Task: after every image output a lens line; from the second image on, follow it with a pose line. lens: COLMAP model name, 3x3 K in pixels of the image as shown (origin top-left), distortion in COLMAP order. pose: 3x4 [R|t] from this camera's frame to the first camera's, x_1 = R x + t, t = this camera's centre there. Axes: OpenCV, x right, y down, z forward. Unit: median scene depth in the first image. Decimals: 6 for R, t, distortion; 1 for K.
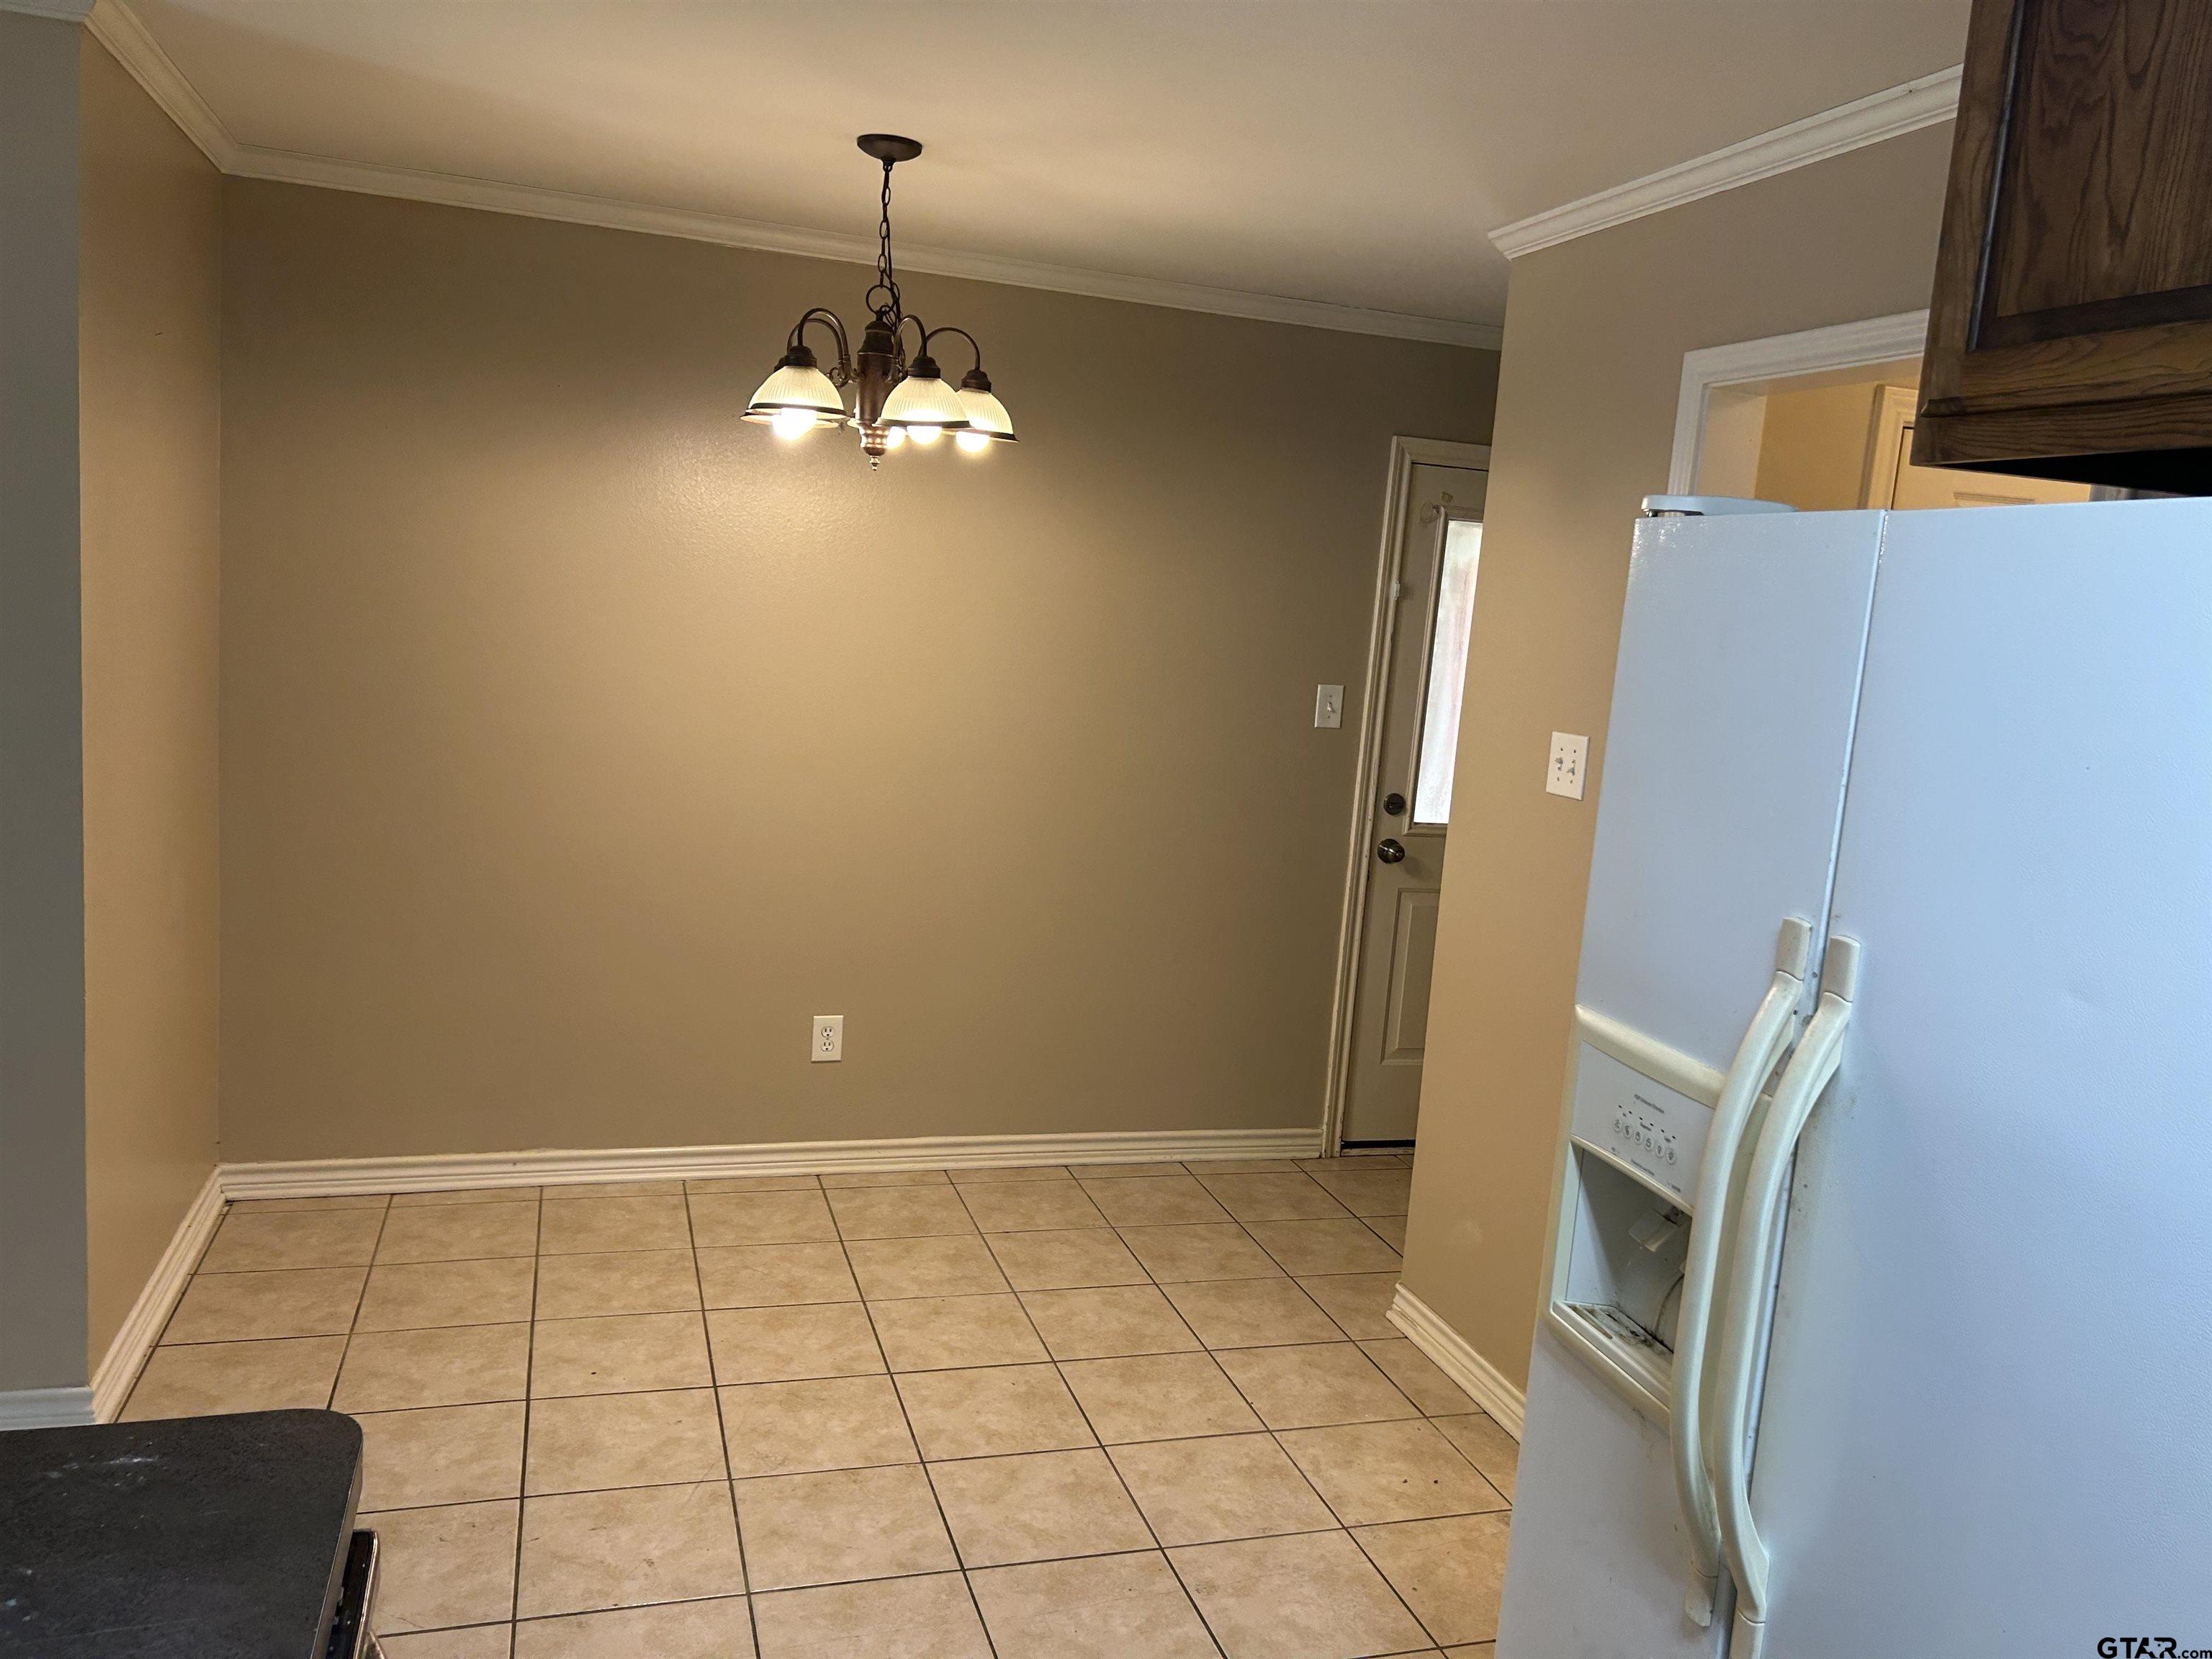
lens RADIAL K [[1659.4, 0, 1110.6], [0, 1659.4, 821.6], [0, 0, 1]] dist [0.053326, -0.068124]
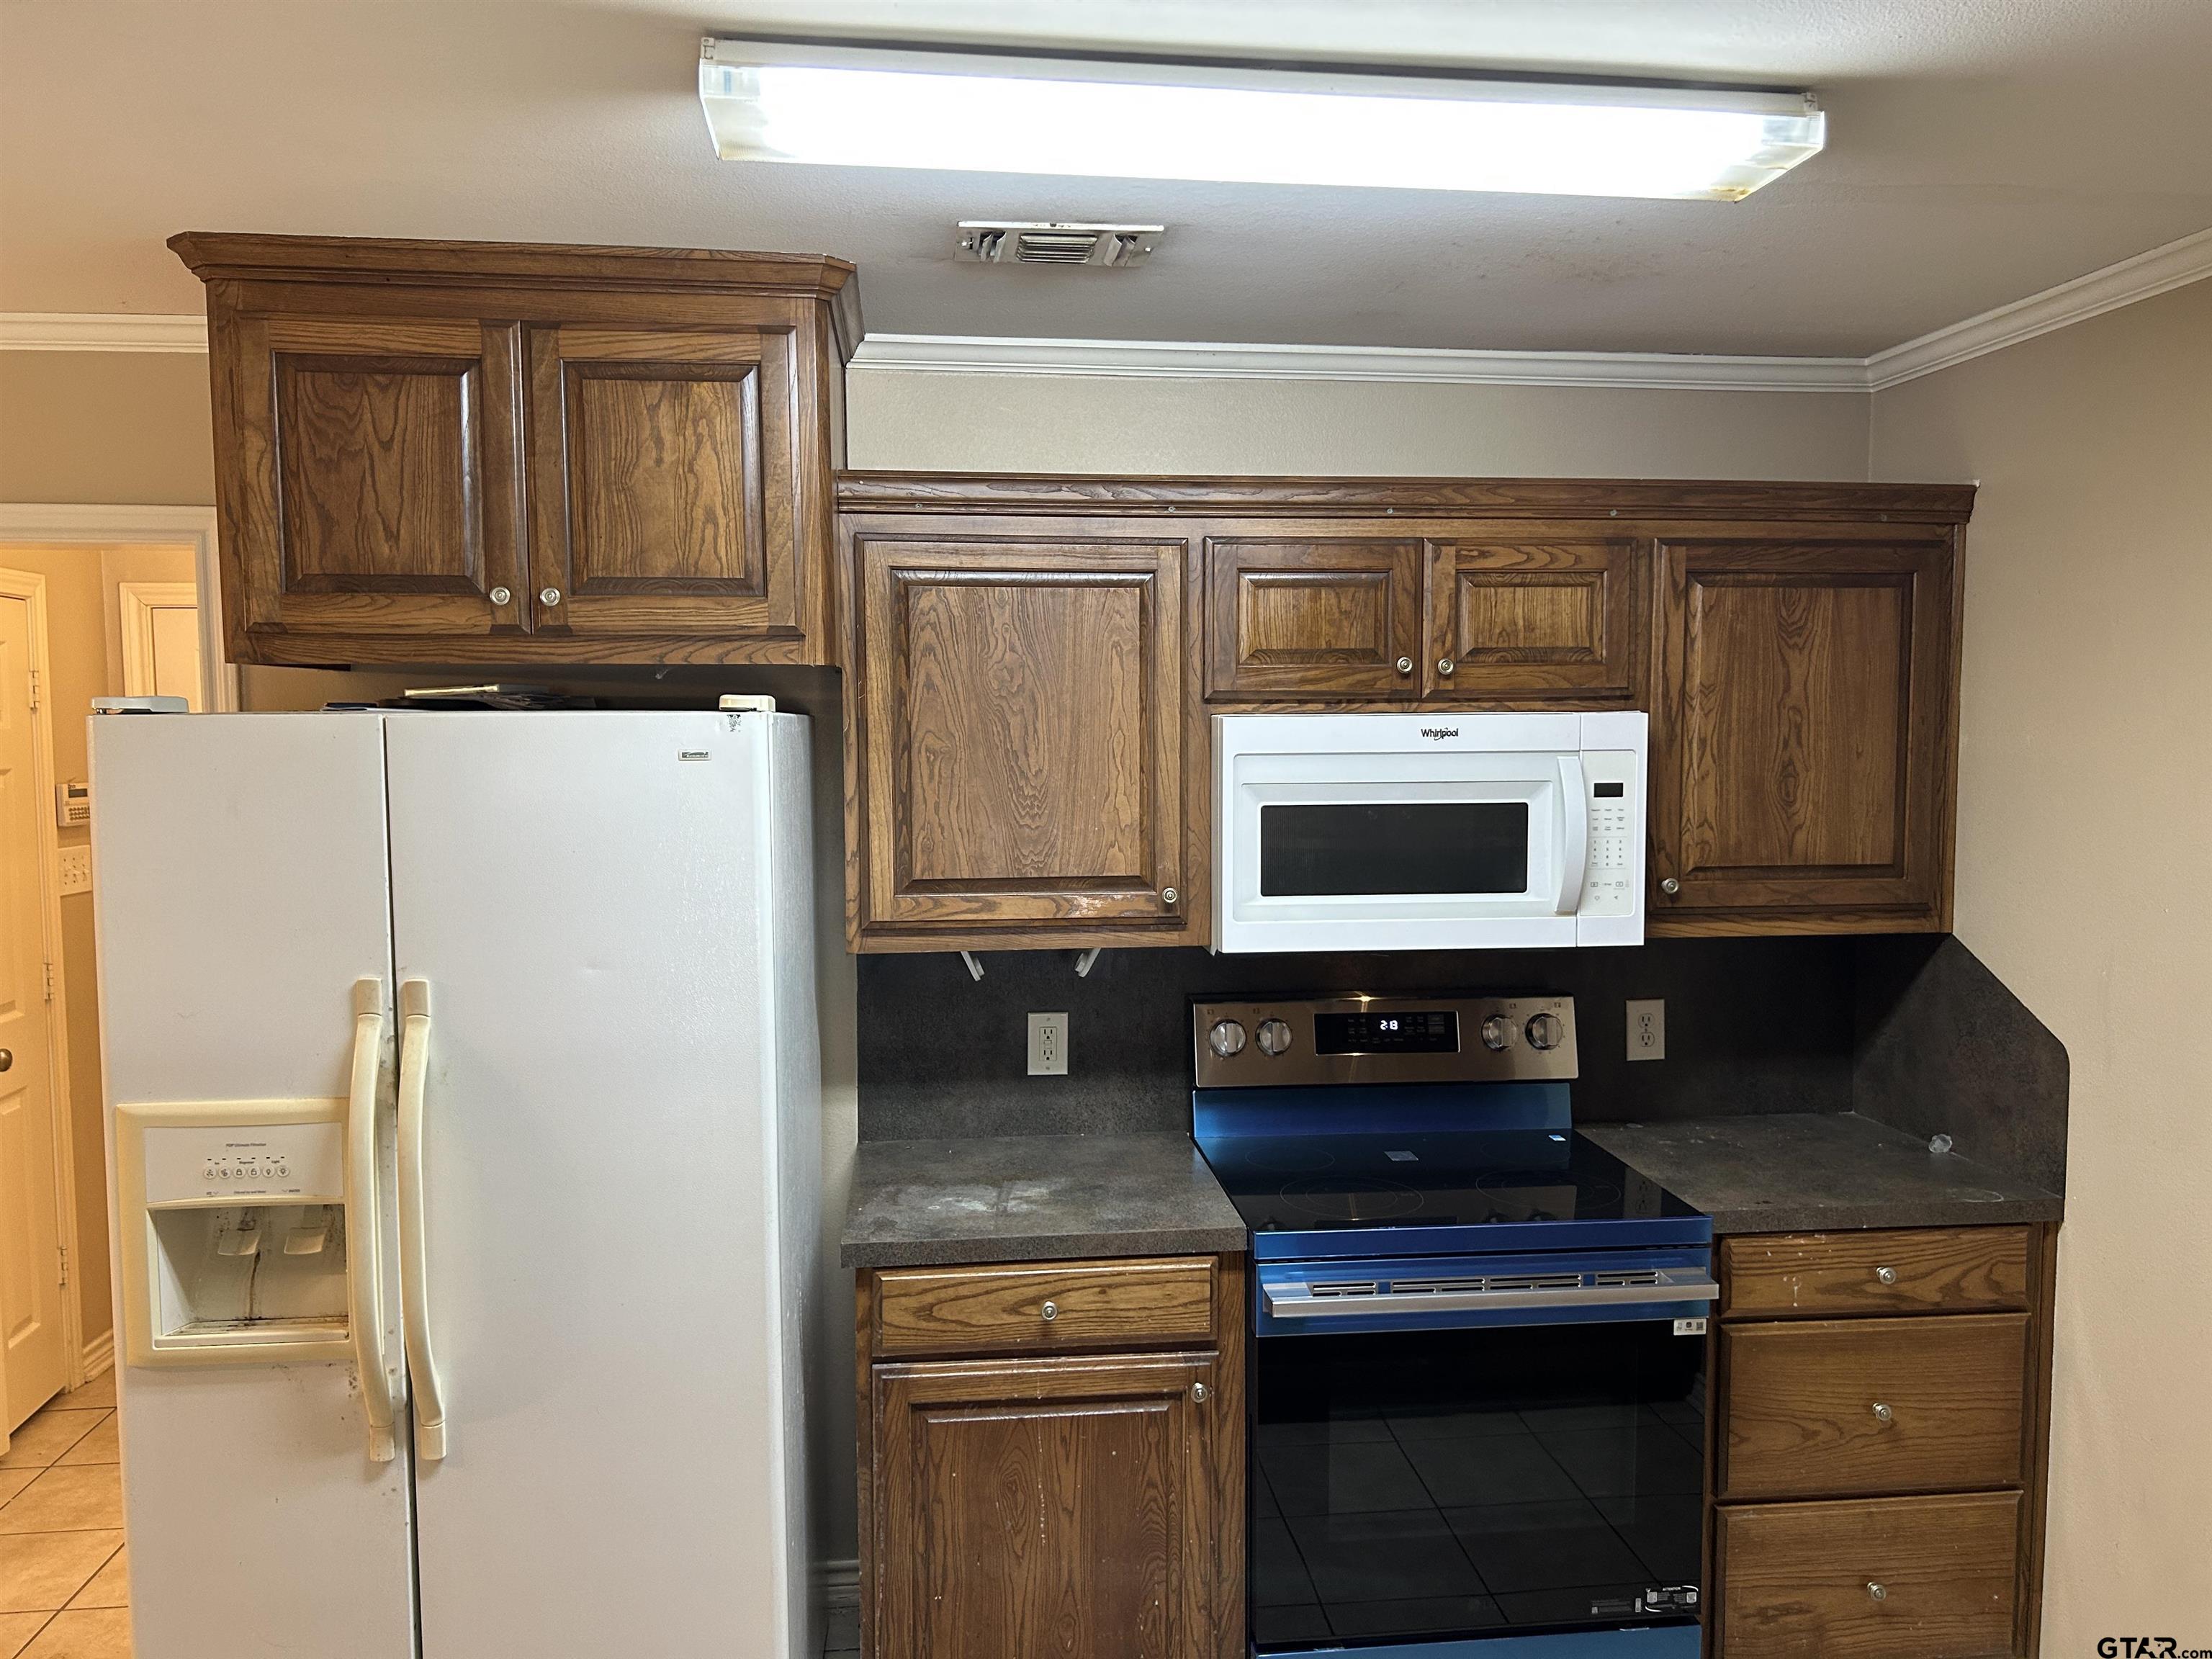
lens RADIAL K [[1659.4, 0, 1119.7], [0, 1659.4, 829.1], [0, 0, 1]] dist [0.053326, -0.068124]
pose [[0.178080, -0.144224, 0.973389, -0.885616], [0.154044, 0.981090, 0.117183, -0.140759], [-0.971884, 0.129077, 0.196929, 0.005491]]
